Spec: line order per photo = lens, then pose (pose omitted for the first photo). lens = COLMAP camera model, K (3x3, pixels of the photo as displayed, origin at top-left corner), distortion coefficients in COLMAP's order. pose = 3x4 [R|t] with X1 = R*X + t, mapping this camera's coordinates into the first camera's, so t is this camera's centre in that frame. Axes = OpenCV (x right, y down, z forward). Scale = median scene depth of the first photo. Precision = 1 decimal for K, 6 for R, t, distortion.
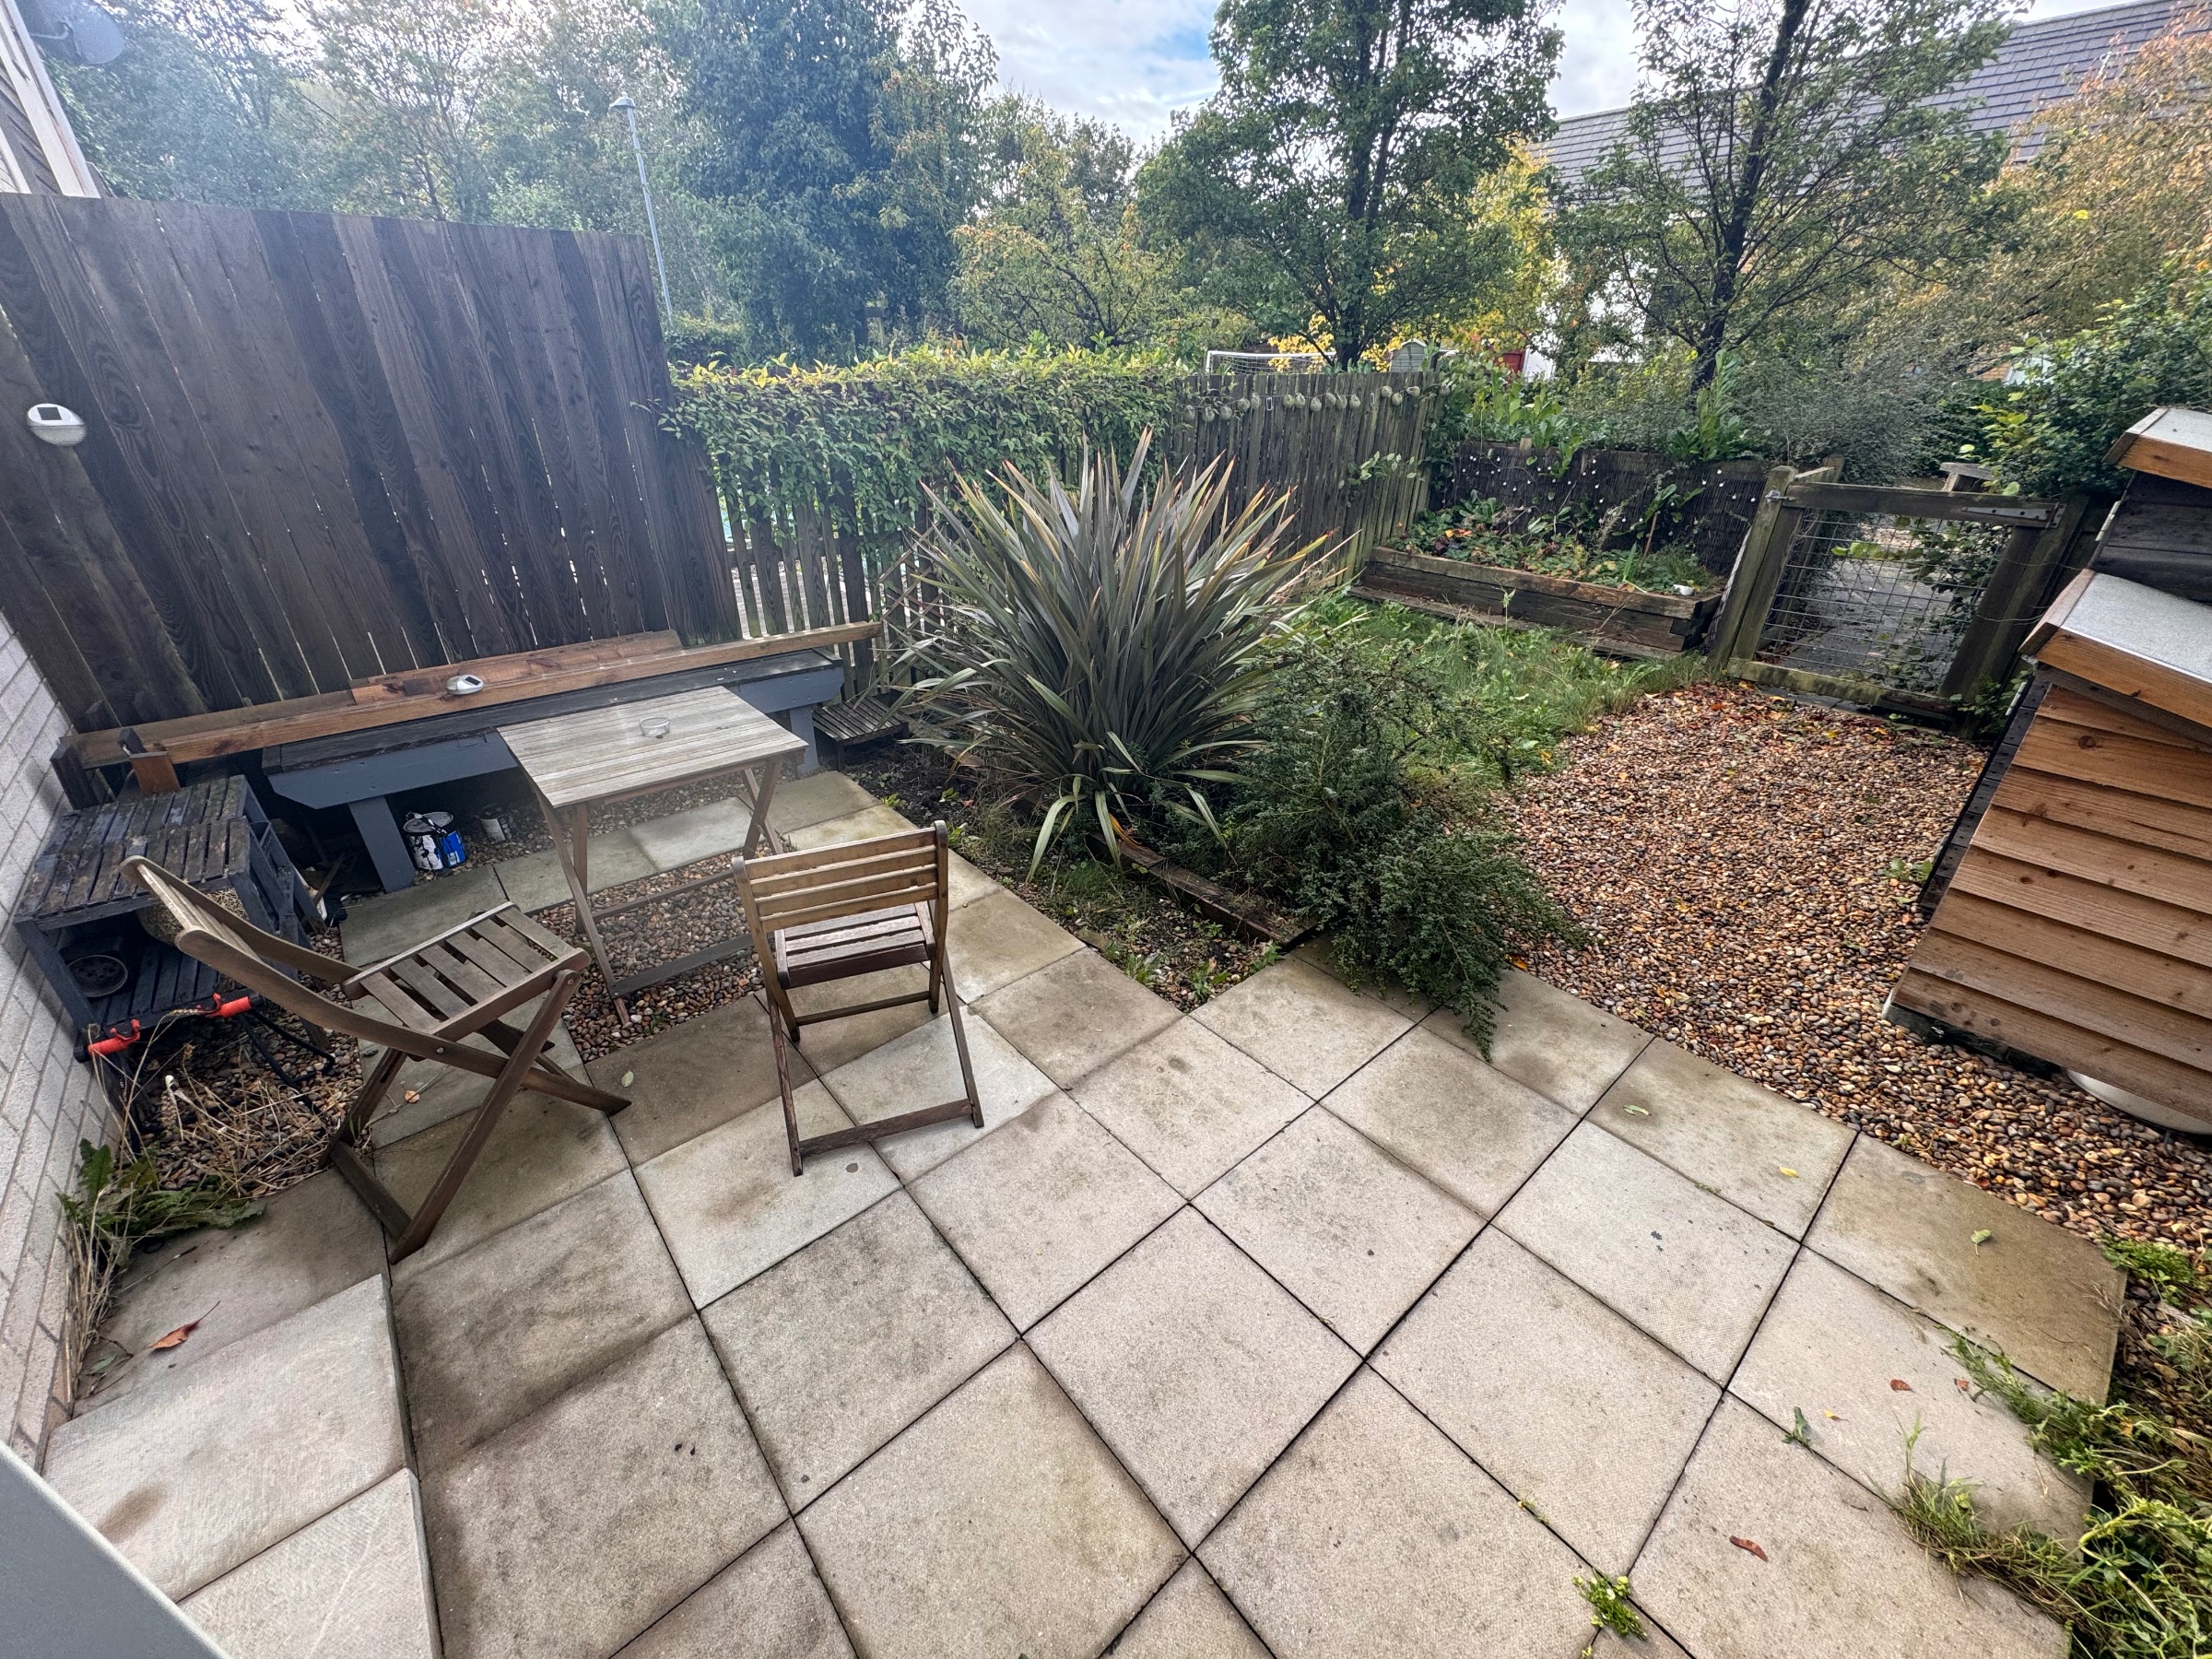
lens RADIAL K [[881.4, 0, 1106.0], [0, 881.4, 829.5], [0, 0, 1]] dist [0.001865, -0.000508]
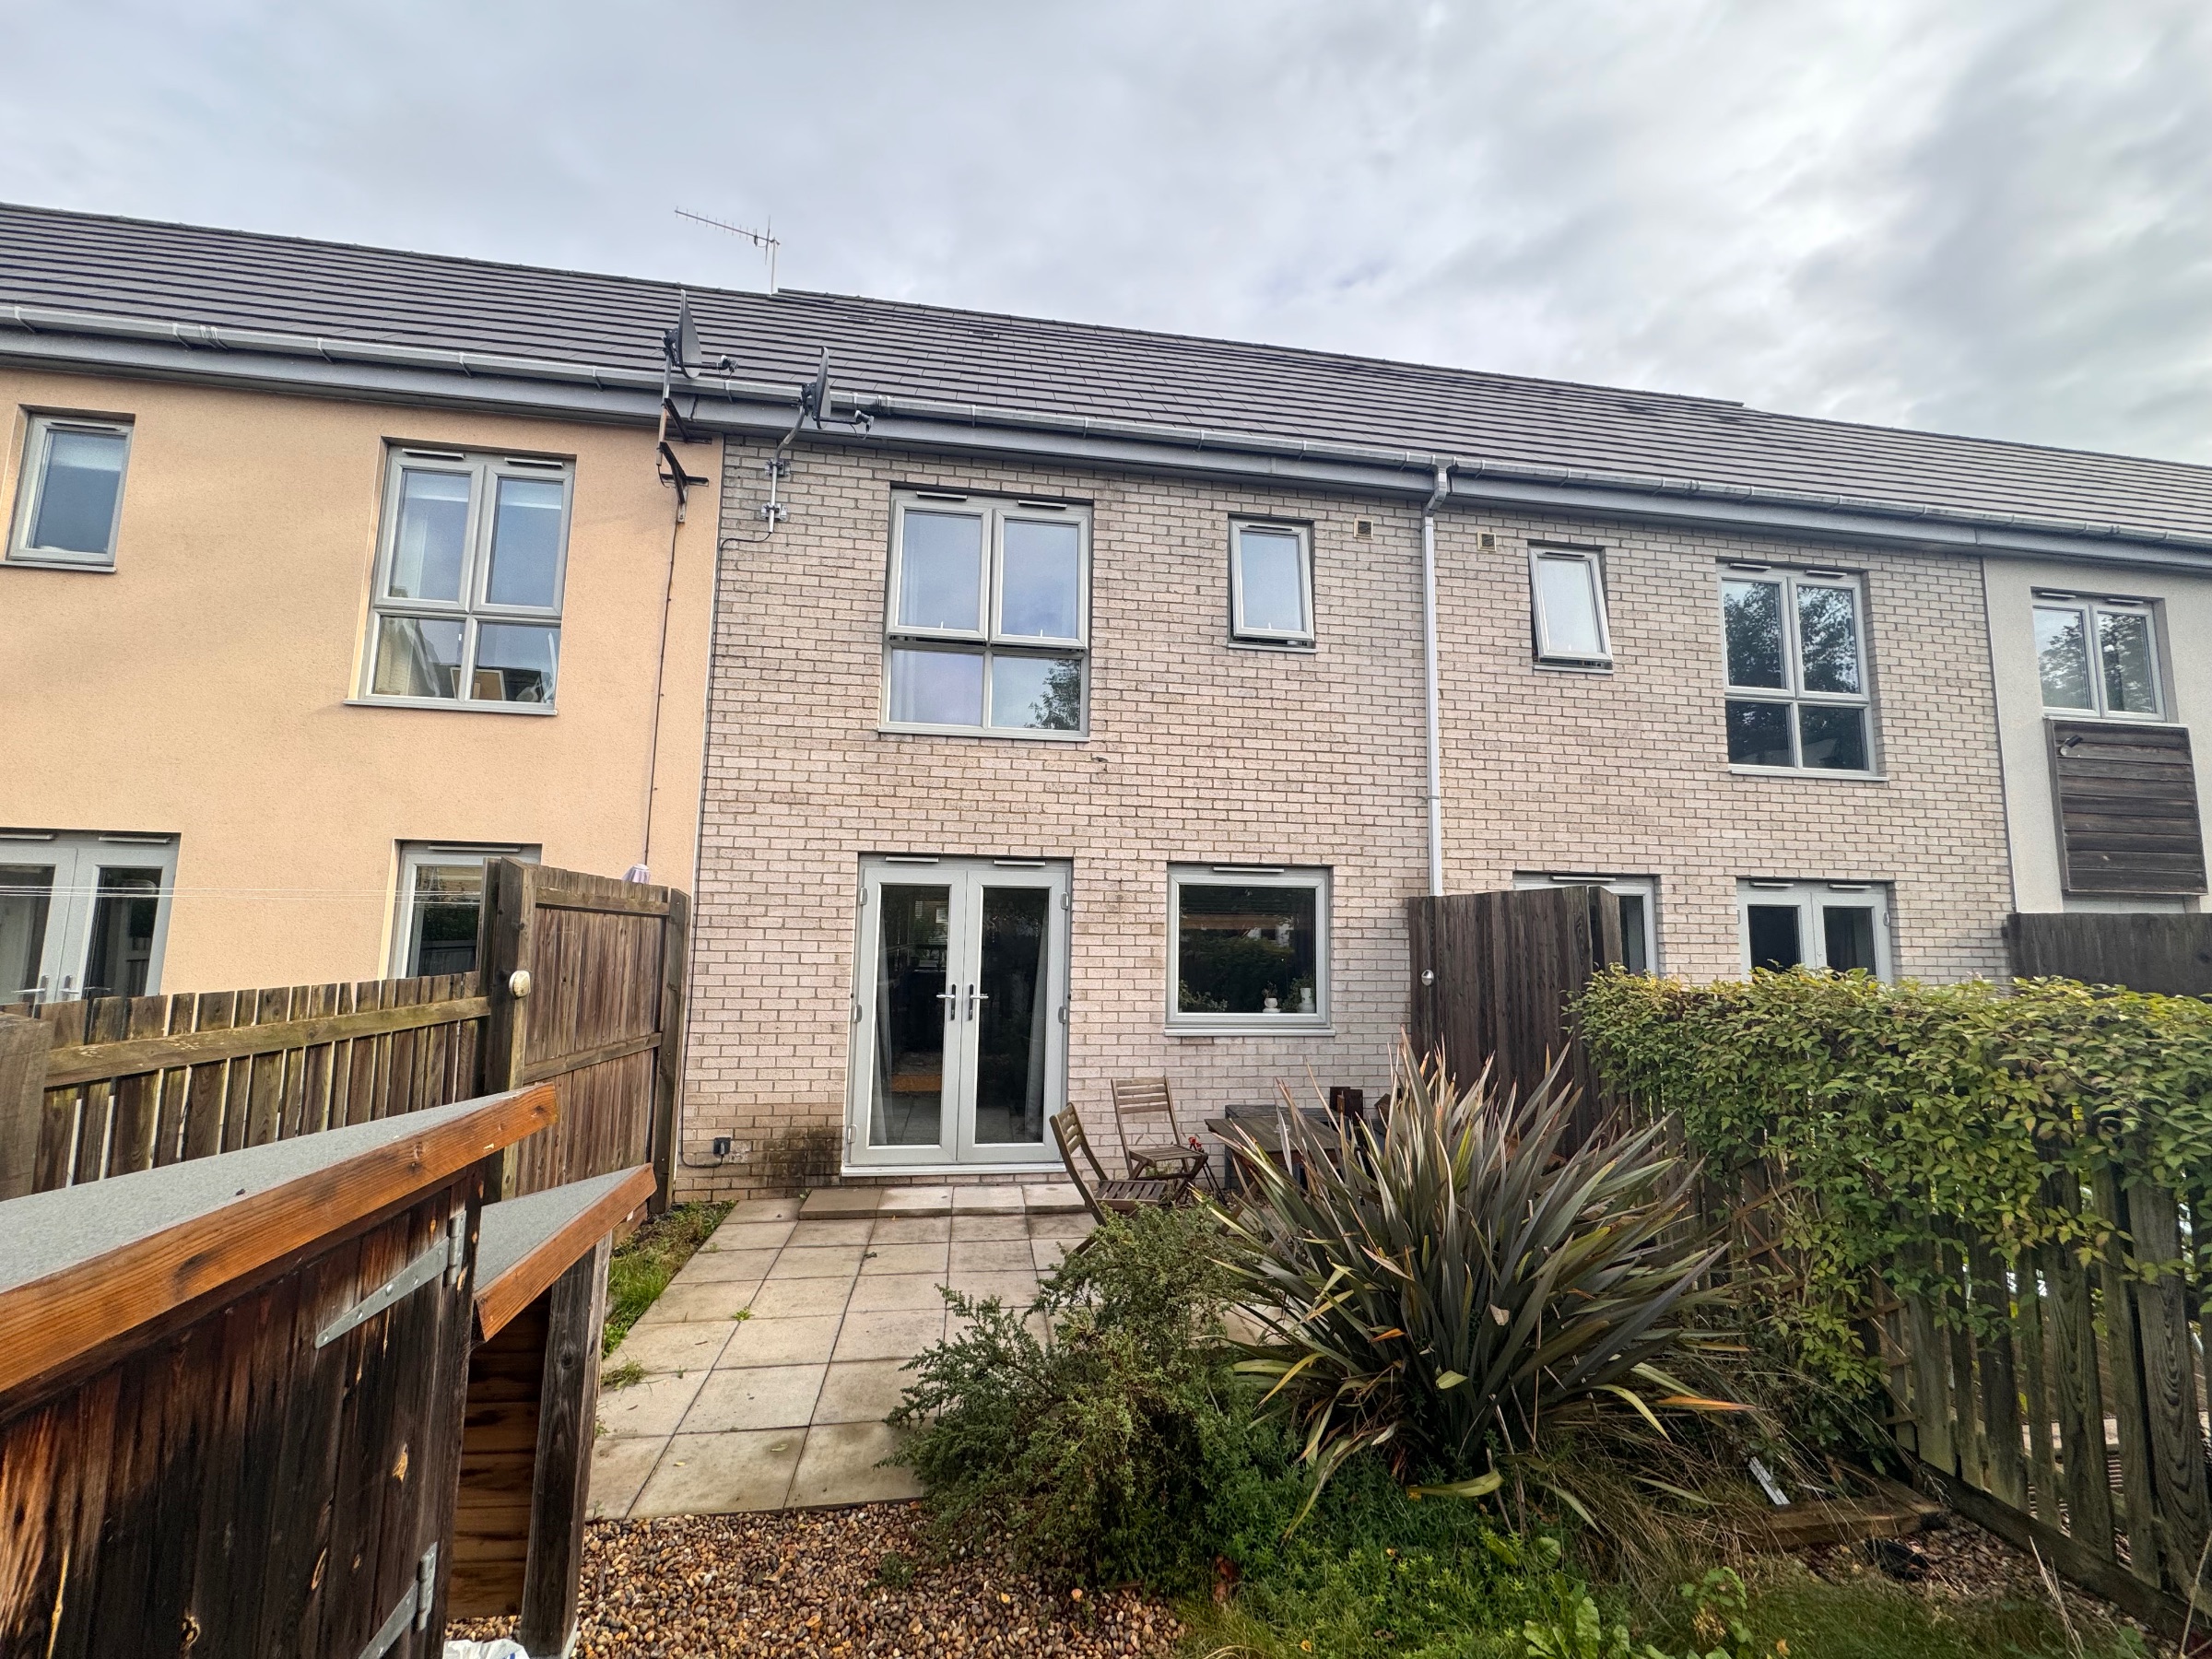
lens RADIAL K [[881.4, 0, 1106.0], [0, 881.4, 829.5], [0, 0, 1]] dist [0.001865, -0.000508]
pose [[-0.527320, -0.107566, -0.842830, 1.506631], [-0.416424, 0.897370, 0.146010, -0.900147], [0.740625, 0.427969, -0.517994, 1.584817]]
